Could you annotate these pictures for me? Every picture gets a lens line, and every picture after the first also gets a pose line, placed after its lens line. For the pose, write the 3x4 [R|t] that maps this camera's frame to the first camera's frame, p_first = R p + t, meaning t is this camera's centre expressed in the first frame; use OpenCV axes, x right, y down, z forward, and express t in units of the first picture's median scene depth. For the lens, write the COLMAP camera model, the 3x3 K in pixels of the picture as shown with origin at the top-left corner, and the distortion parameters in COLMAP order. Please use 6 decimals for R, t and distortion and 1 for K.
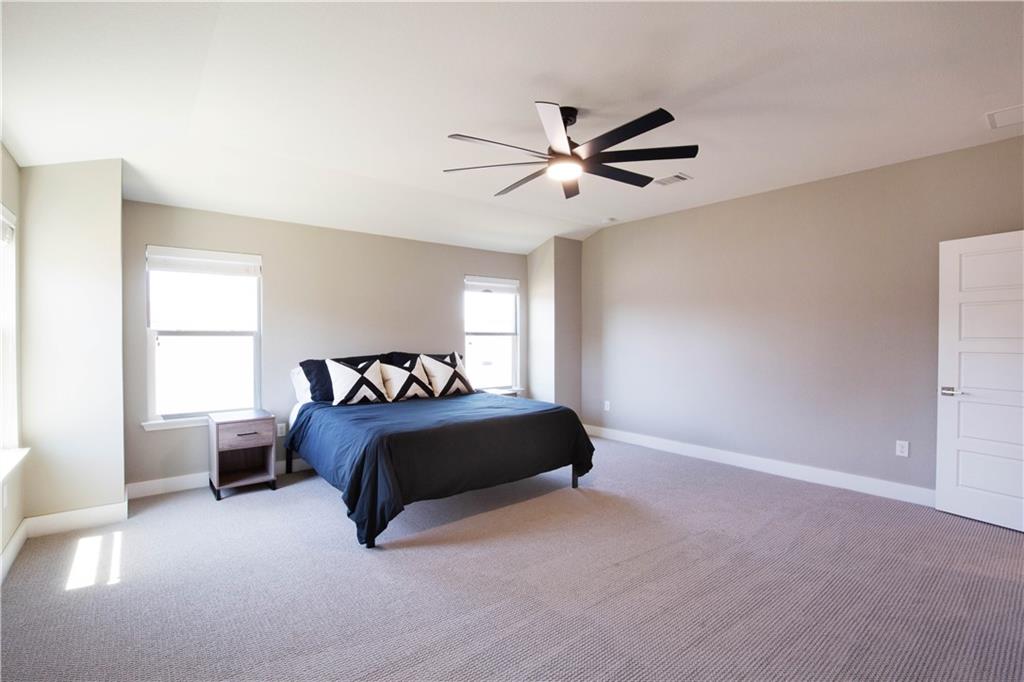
lens RADIAL K [[471.2, 0, 509.7], [0, 471.2, 342.7], [0, 0, 1]] dist [-0.034673, 0.002304]
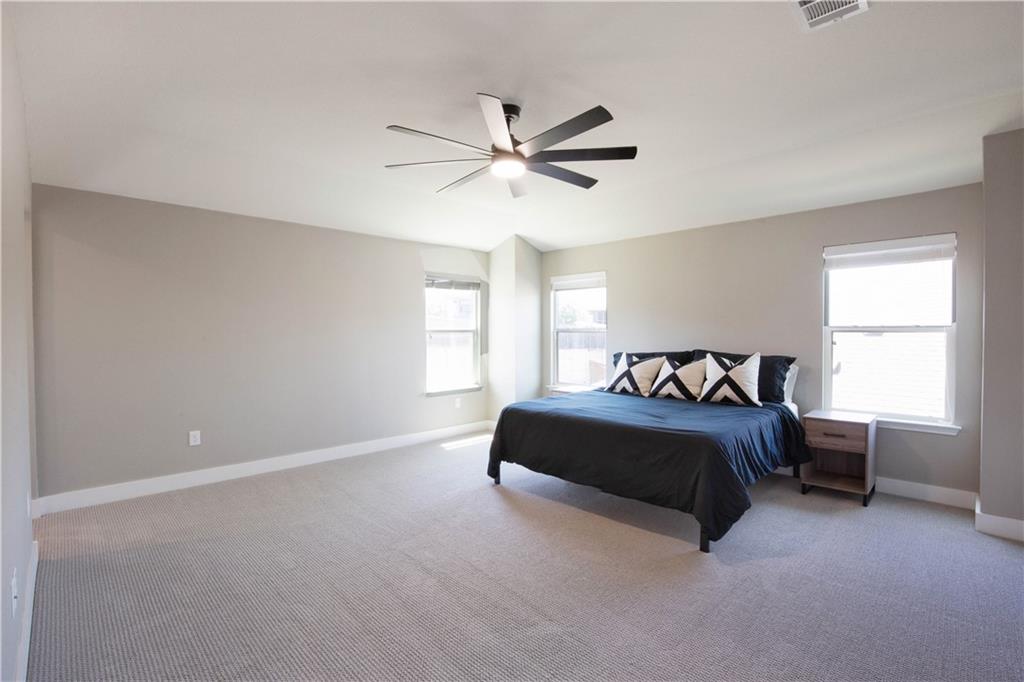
lens RADIAL K [[471.2, 0, 508.9], [0, 471.2, 337.0], [0, 0, 1]] dist [-0.034673, 0.002304]
pose [[0.098097, 0.008288, -0.995142, 0.727267], [-0.012067, 0.999902, 0.007138, -0.008454], [0.995104, 0.011308, 0.098187, 0.588150]]
